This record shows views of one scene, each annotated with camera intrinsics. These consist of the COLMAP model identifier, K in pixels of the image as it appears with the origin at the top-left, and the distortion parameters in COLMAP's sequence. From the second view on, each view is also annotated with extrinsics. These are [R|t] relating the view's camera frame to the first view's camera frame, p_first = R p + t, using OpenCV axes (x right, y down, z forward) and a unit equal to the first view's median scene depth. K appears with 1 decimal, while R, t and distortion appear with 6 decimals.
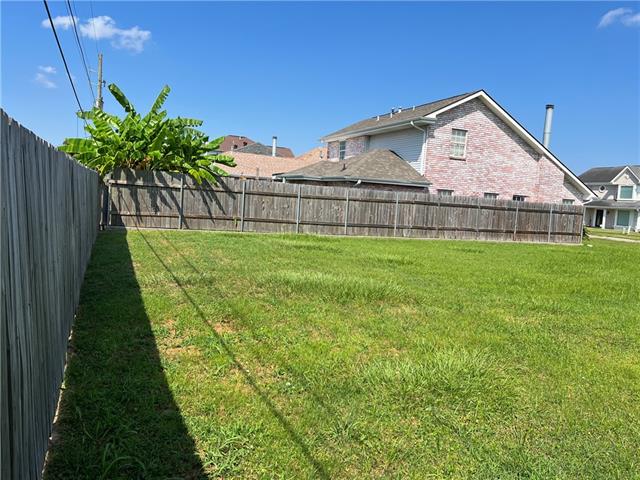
lens RADIAL K [[474.0, 0, 318.4], [0, 474.0, 249.4], [0, 0, 1]] dist [0.008397, -0.001933]
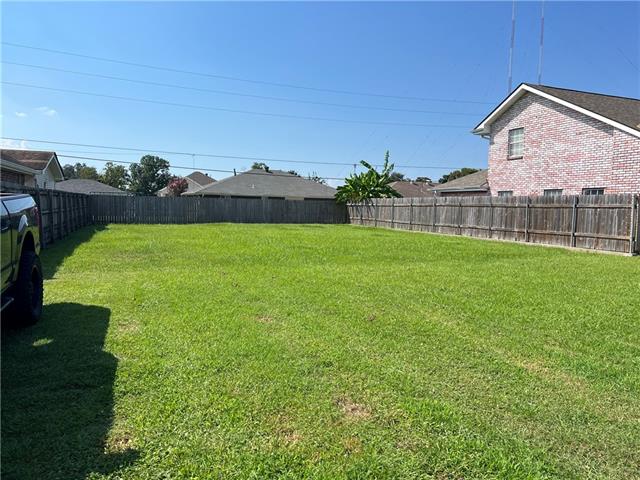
lens RADIAL K [[472.9, 0, 345.5], [0, 472.9, 240.1], [0, 0, 1]] dist [0.101111, -0.160120]
pose [[0.018104, 0.012805, -0.999754, 1.272439], [-0.114699, 0.993343, 0.010646, 0.006416], [0.993235, 0.114478, 0.019452, 0.648076]]
